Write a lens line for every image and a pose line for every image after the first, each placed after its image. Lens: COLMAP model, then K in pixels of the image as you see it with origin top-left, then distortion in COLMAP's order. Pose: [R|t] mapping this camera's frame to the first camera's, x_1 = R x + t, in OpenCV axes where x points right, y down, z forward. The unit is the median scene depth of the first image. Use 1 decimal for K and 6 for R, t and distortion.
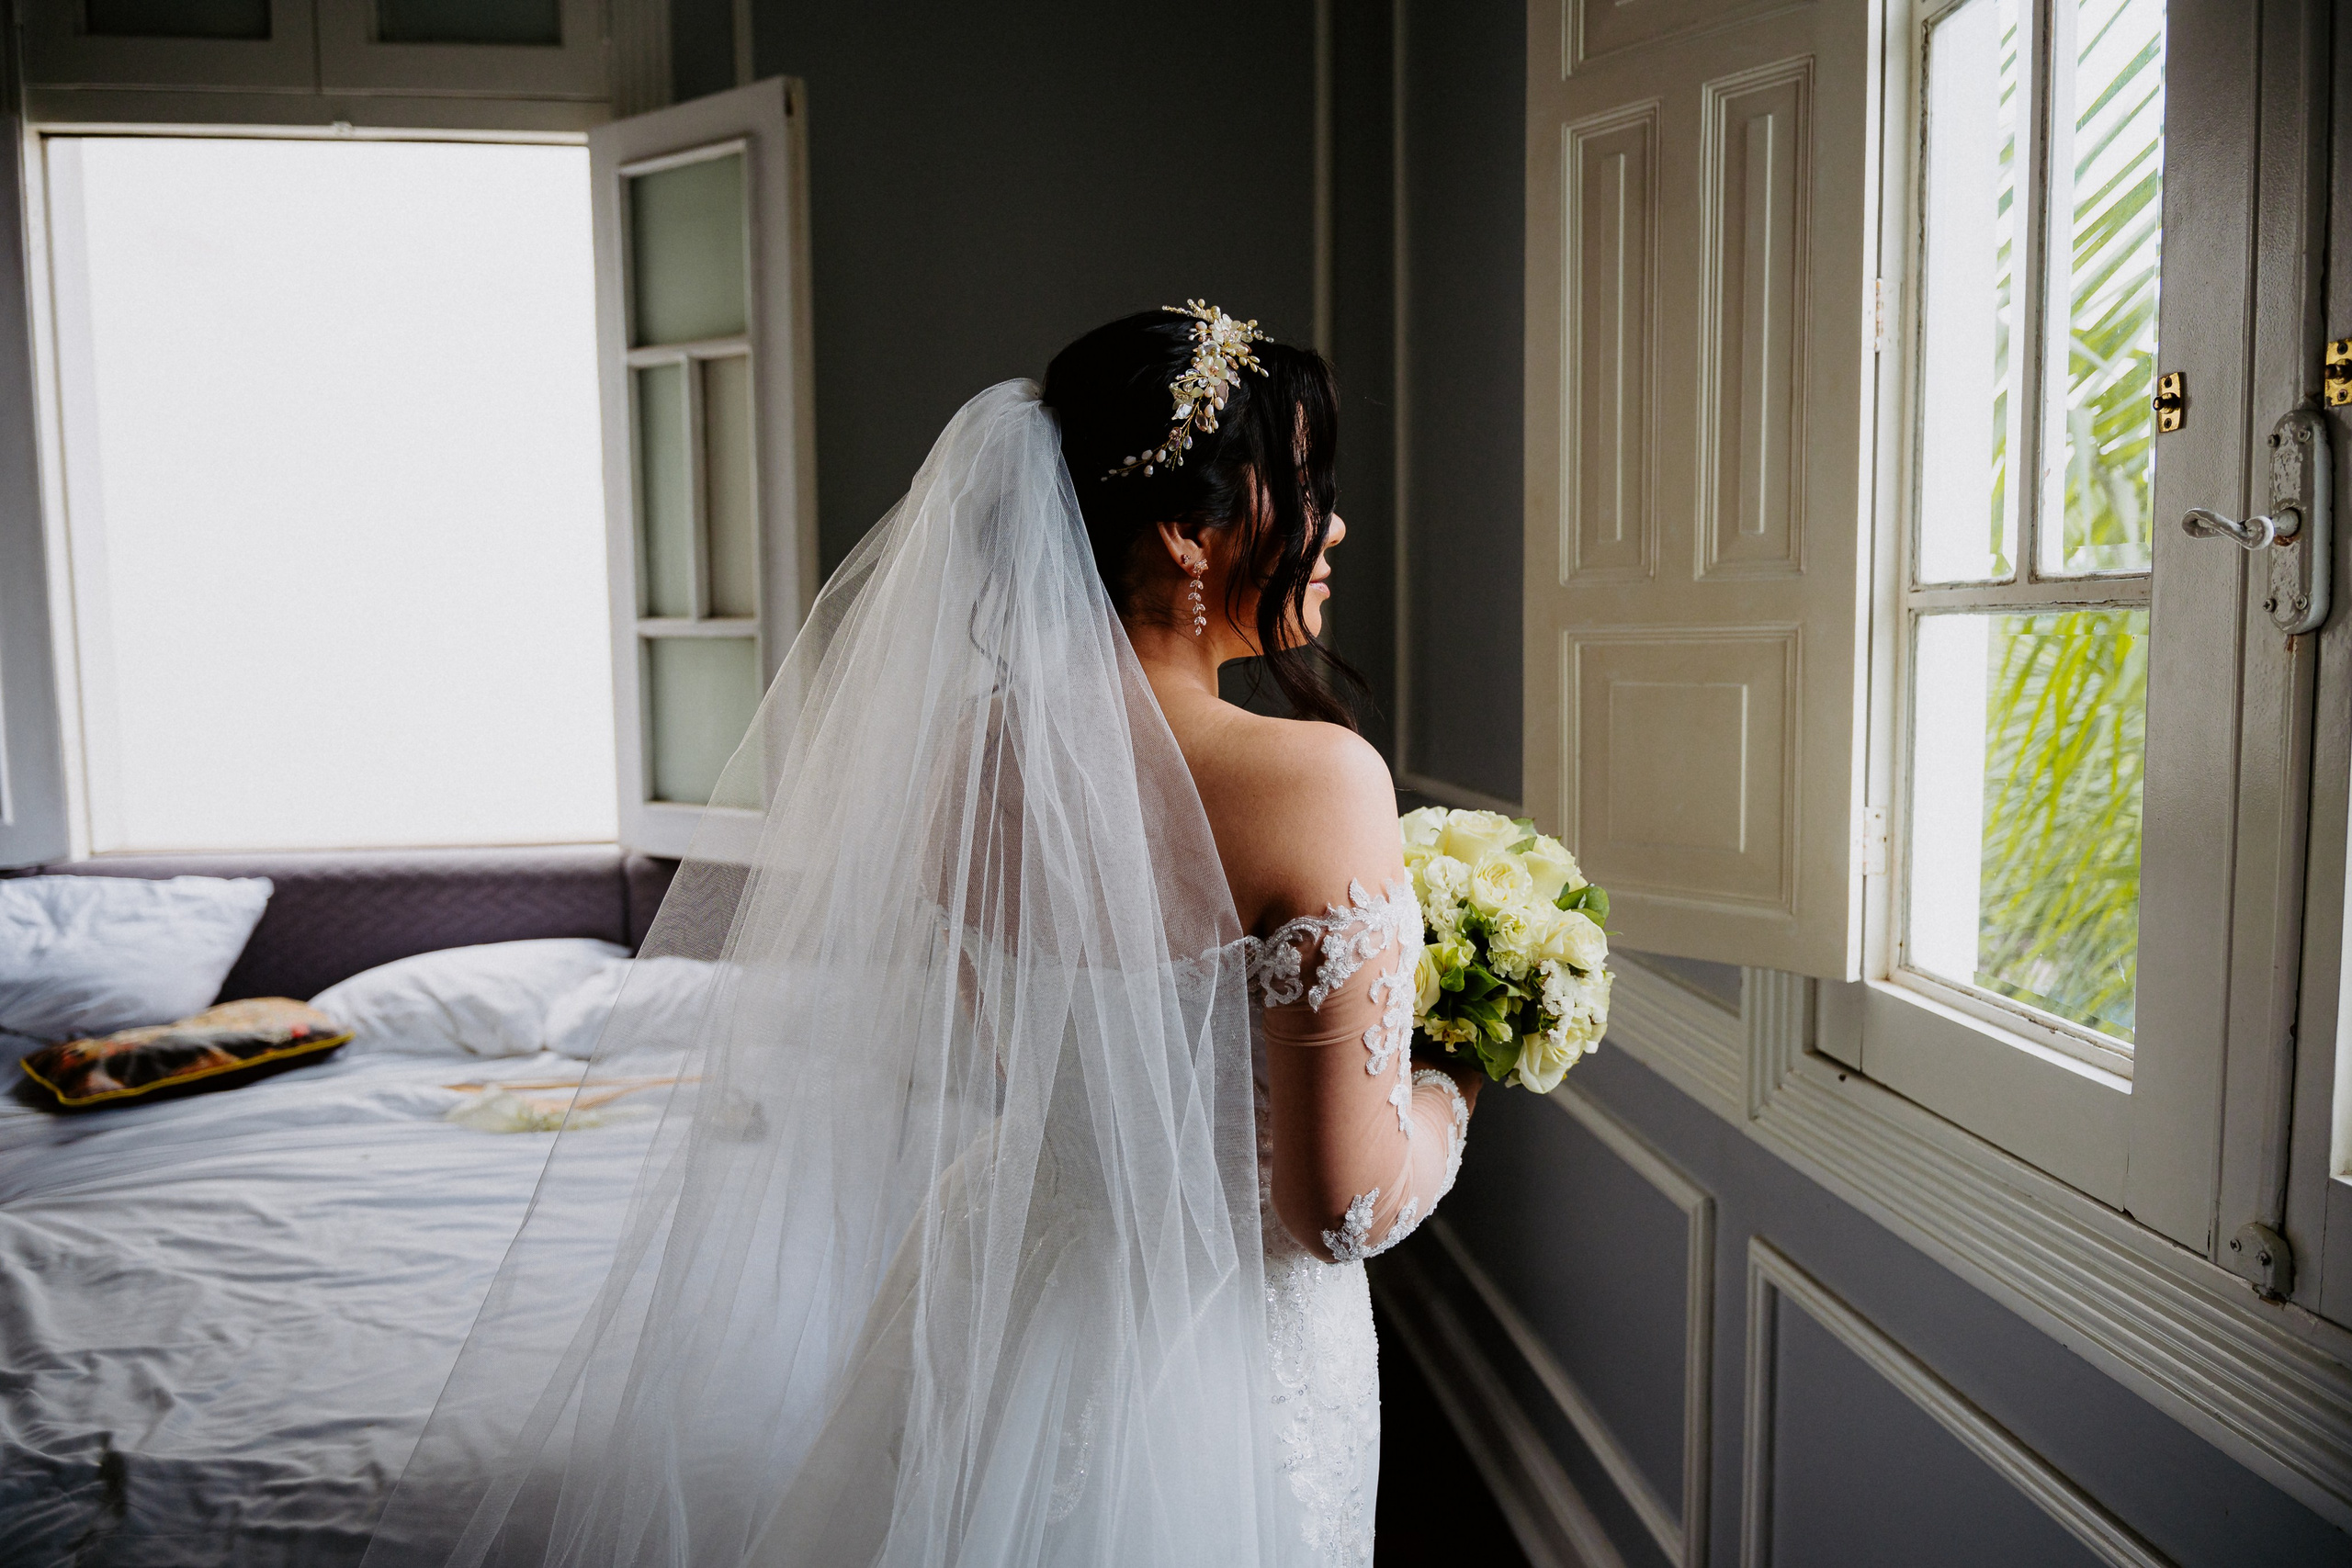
lens RADIAL K [[1684.0, 0, 1176.0], [0, 1684.0, 784.0], [0, 0, 1]] dist [0.030322, -0.051029]
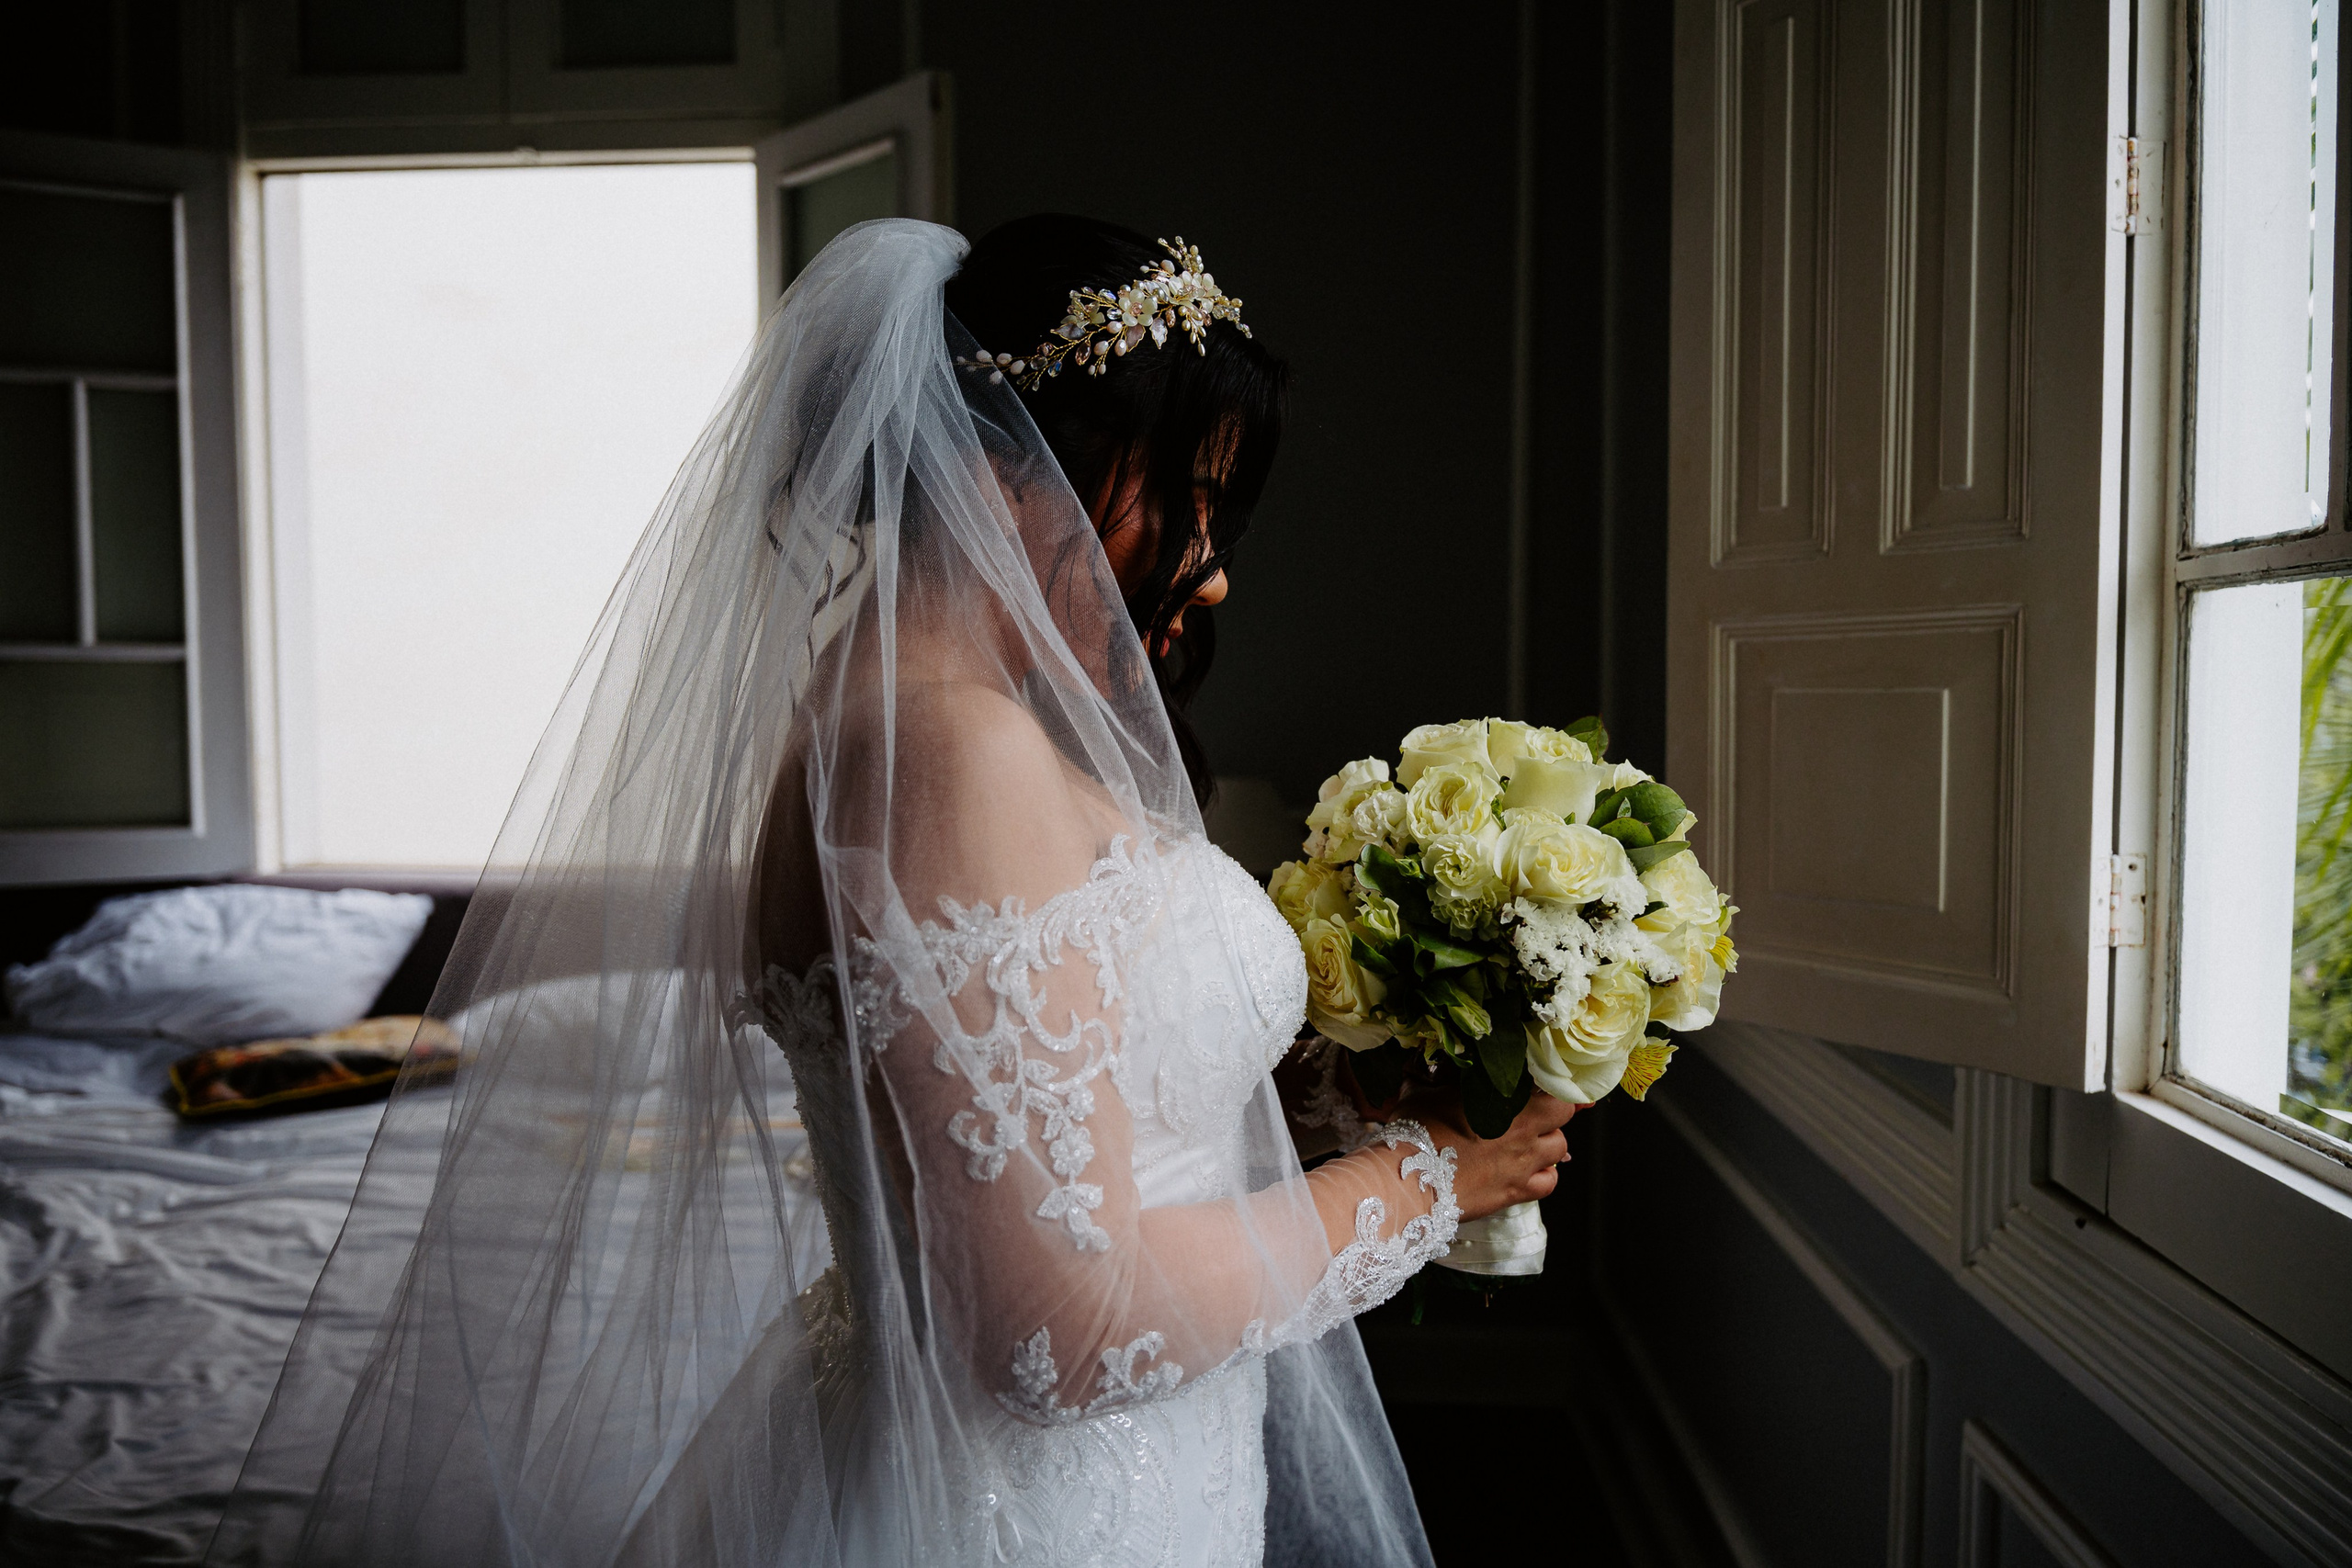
lens RADIAL K [[1627.5, 0, 1176.0], [0, 1627.5, 784.0], [0, 0, 1]] dist [0.028674, -0.044577]
pose [[0.981281, 0.018718, -0.191668, 0.130105], [-0.025332, 0.999163, -0.032114, 0.014677], [0.190906, 0.036369, 0.980934, 0.204108]]
